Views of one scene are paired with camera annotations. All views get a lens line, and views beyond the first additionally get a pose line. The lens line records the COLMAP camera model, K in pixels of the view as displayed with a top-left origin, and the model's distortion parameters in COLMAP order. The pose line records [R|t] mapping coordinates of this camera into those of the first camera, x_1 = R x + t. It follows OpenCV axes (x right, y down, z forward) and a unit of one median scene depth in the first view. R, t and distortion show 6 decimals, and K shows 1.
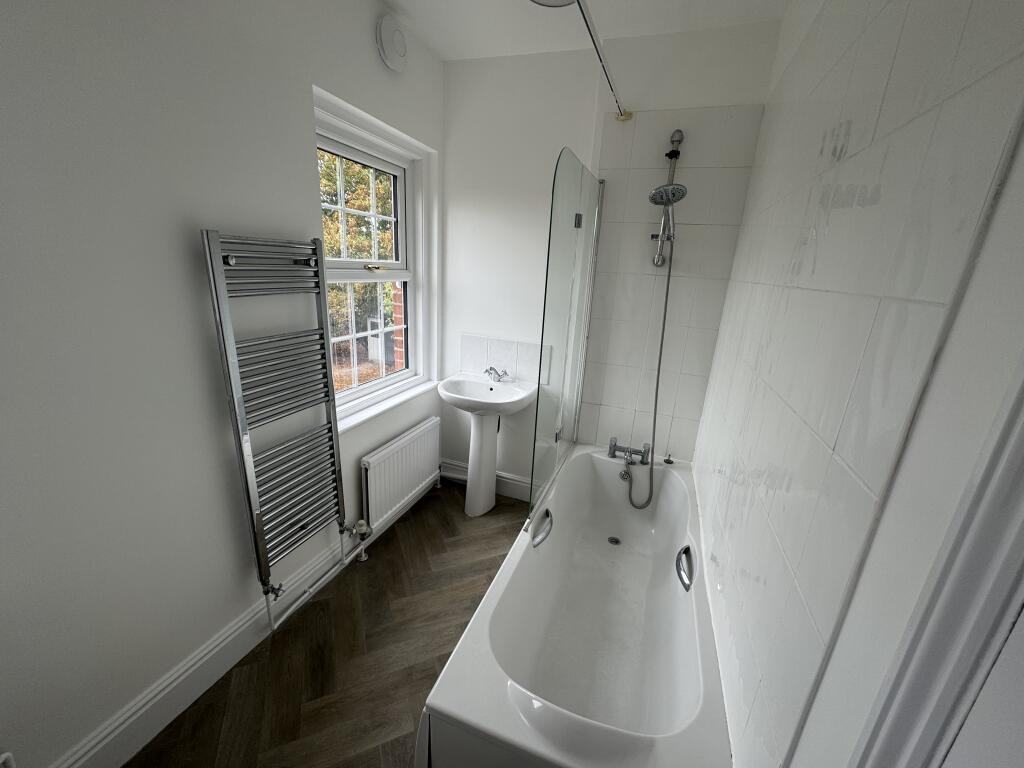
lens RADIAL K [[410.2, 0, 512.0], [0, 410.2, 384.0], [0, 0, 1]] dist [-0.000486, 0.000030]
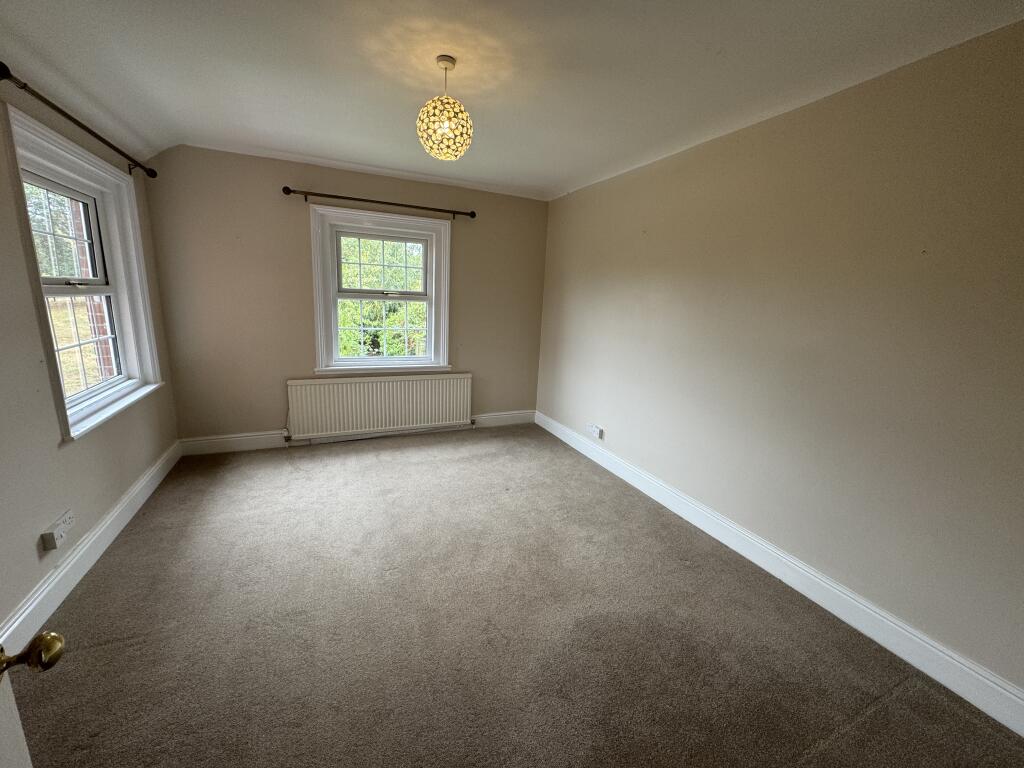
lens RADIAL K [[410.2, 0, 512.0], [0, 410.2, 384.0], [0, 0, 1]] dist [-0.000486, 0.000030]
pose [[0.704603, -0.174310, 0.687860, -0.315072], [0.193442, 0.979829, 0.050147, 0.154868], [-0.682726, 0.097727, 0.724109, -0.578242]]
